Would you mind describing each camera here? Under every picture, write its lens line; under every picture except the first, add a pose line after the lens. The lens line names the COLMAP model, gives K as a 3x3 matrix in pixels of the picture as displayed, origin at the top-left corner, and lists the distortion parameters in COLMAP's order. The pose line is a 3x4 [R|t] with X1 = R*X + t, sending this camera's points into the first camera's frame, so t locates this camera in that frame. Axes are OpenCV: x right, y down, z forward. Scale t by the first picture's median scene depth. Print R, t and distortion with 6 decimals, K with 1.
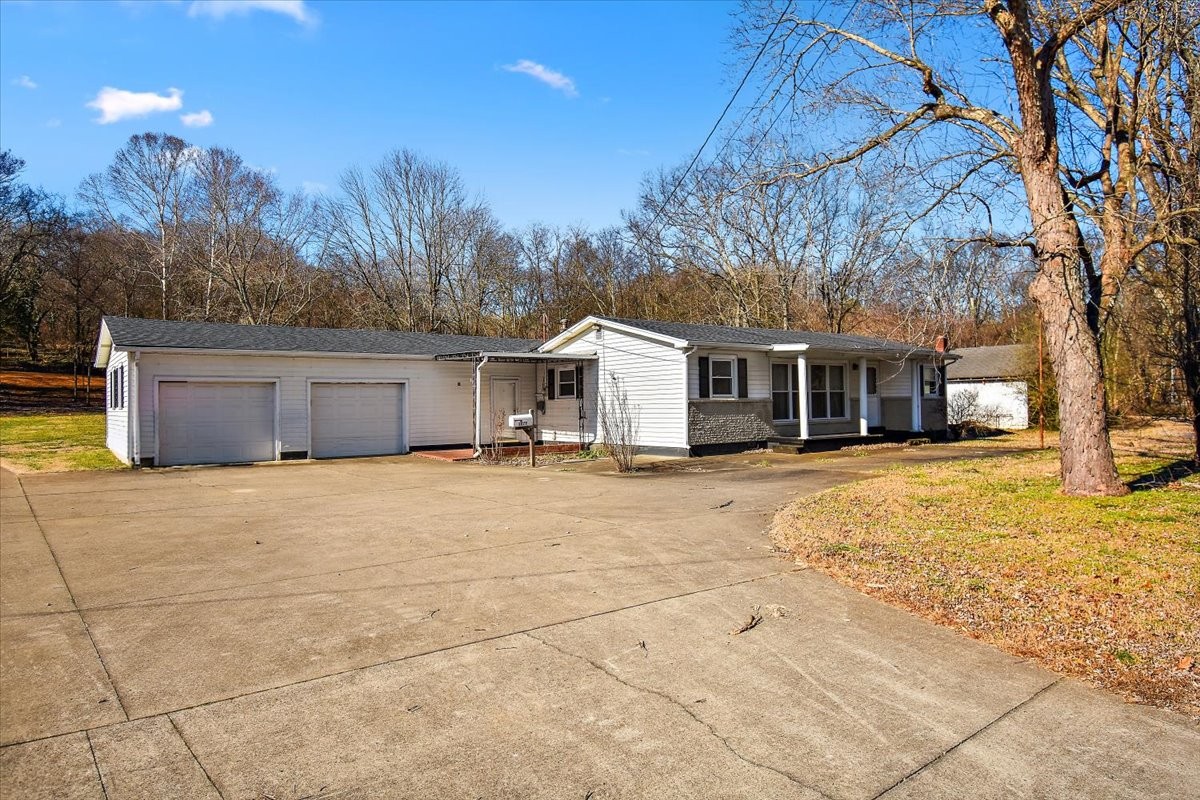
lens RADIAL K [[784.6, 0, 603.6], [0, 784.6, 379.4], [0, 0, 1]] dist [0.001229, 0.000462]
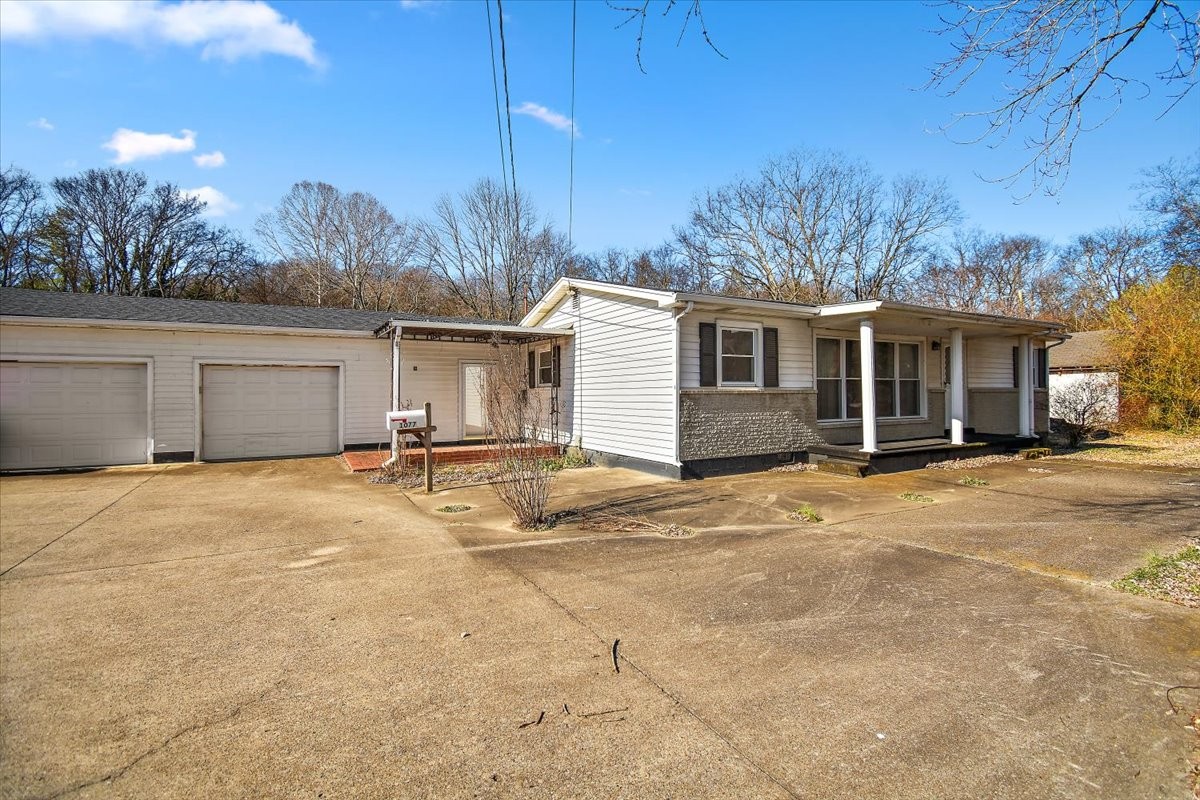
lens RADIAL K [[541.8, 0, 598.3], [0, 541.8, 390.3], [0, 0, 1]] dist [0.001079, 0.000032]
pose [[0.988404, 0.007303, -0.151670, 0.099513], [-0.003273, 0.999635, 0.026802, 0.013919], [0.151810, -0.025994, 0.988068, 0.508571]]
